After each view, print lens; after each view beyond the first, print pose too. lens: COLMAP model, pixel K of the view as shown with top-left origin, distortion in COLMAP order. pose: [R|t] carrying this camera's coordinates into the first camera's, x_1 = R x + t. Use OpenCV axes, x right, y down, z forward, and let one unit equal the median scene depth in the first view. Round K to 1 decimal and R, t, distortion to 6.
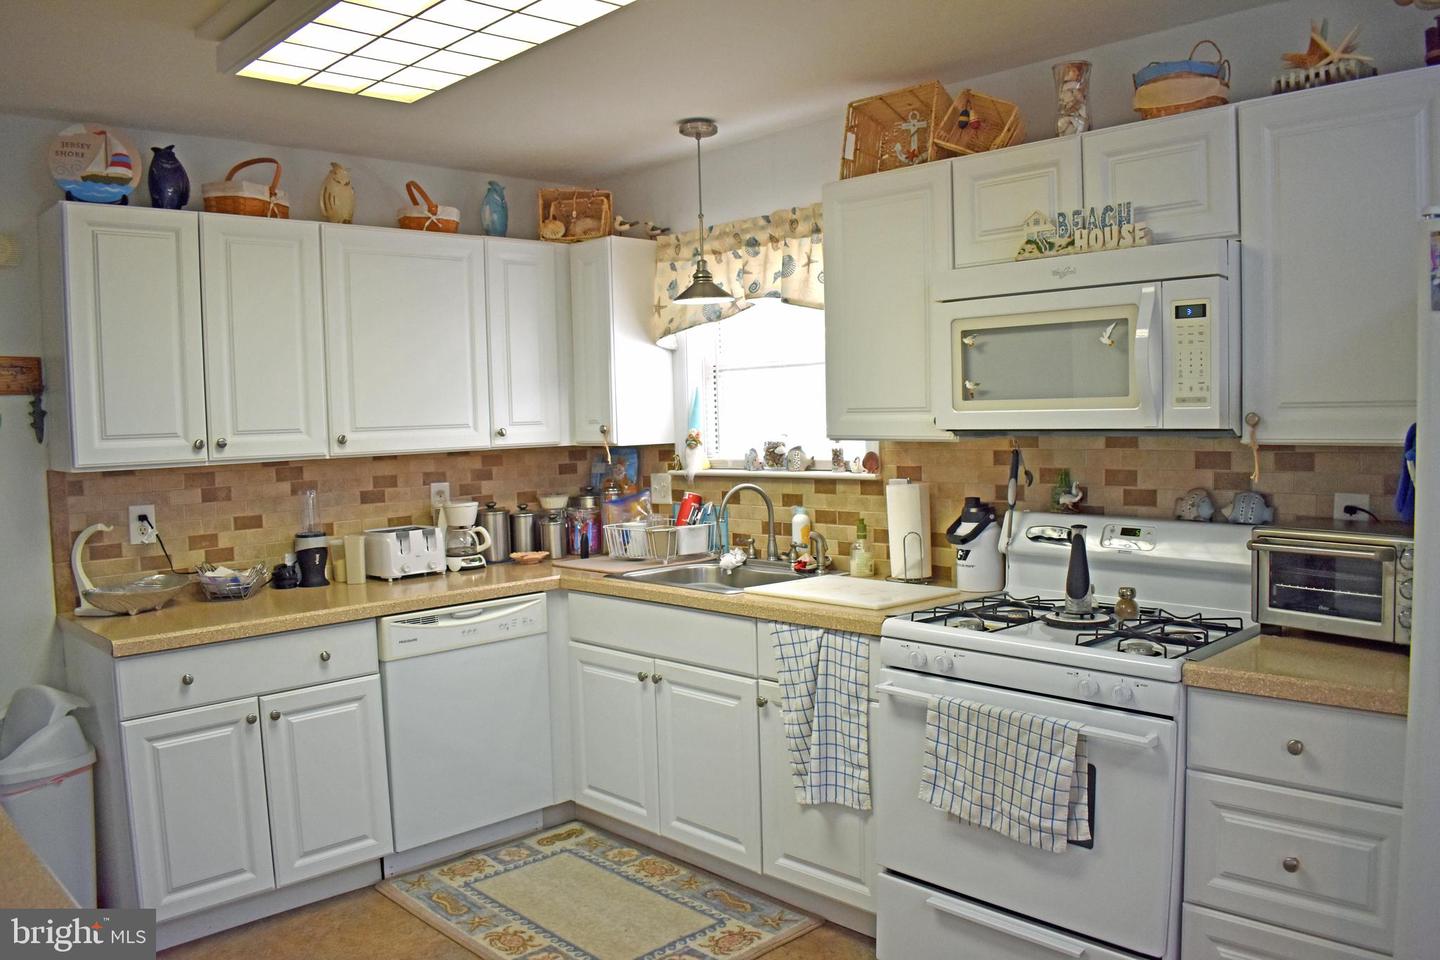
lens RADIAL K [[1113.1, 0, 720.2], [0, 1113.1, 485.6], [0, 0, 1]] dist [-0.098853, 0.017425]
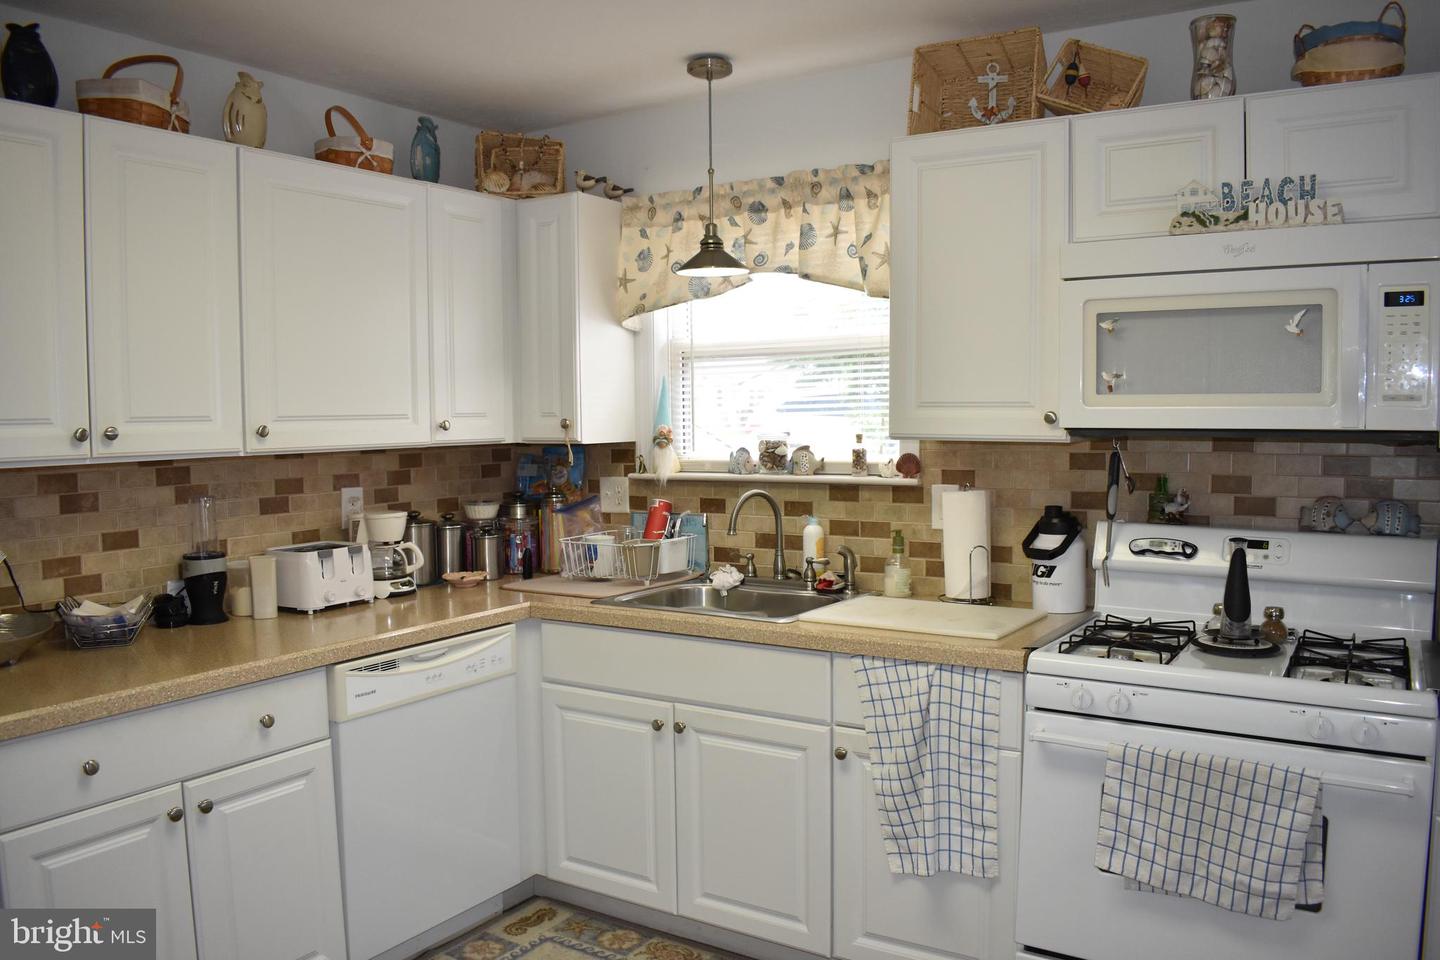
lens RADIAL K [[1113.1, 0, 720.2], [0, 1113.1, 485.6], [0, 0, 1]] dist [-0.098853, 0.017425]
pose [[0.971958, 0.002069, 0.235144, -0.222579], [-0.001403, 0.999995, -0.003002, -0.002354], [-0.235149, 0.002588, 0.971956, 0.196763]]
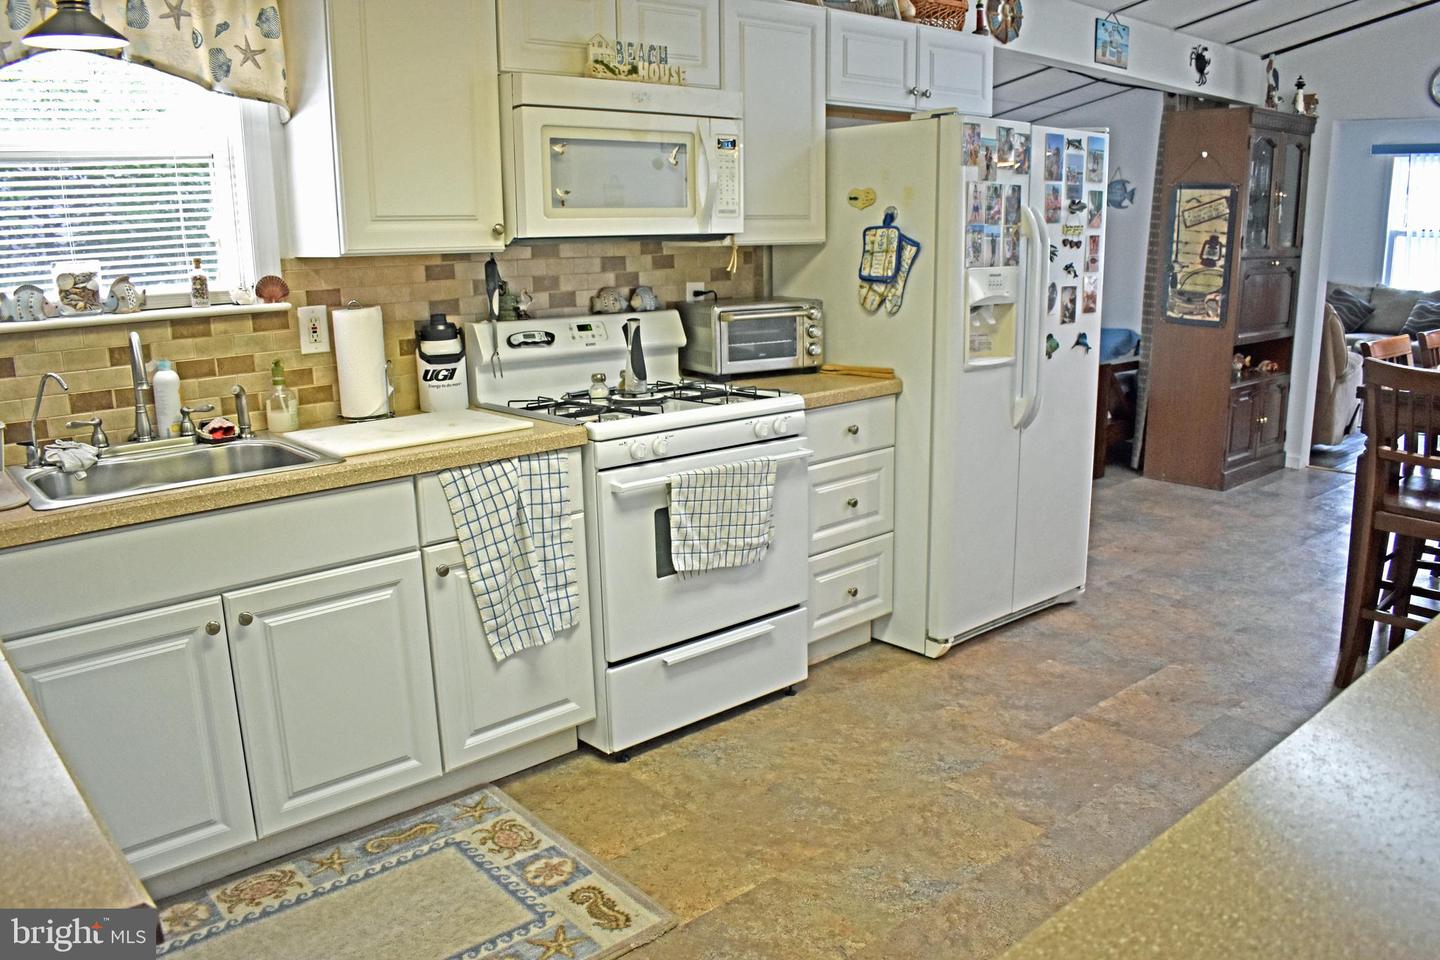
lens RADIAL K [[1113.1, 0, 720.2], [0, 1113.1, 485.6], [0, 0, 1]] dist [-0.098853, 0.017425]
pose [[0.041575, -0.202418, 0.978416, -0.681872], [0.078441, 0.976902, 0.198772, -0.014204], [-0.996051, 0.068484, 0.056493, 0.671505]]
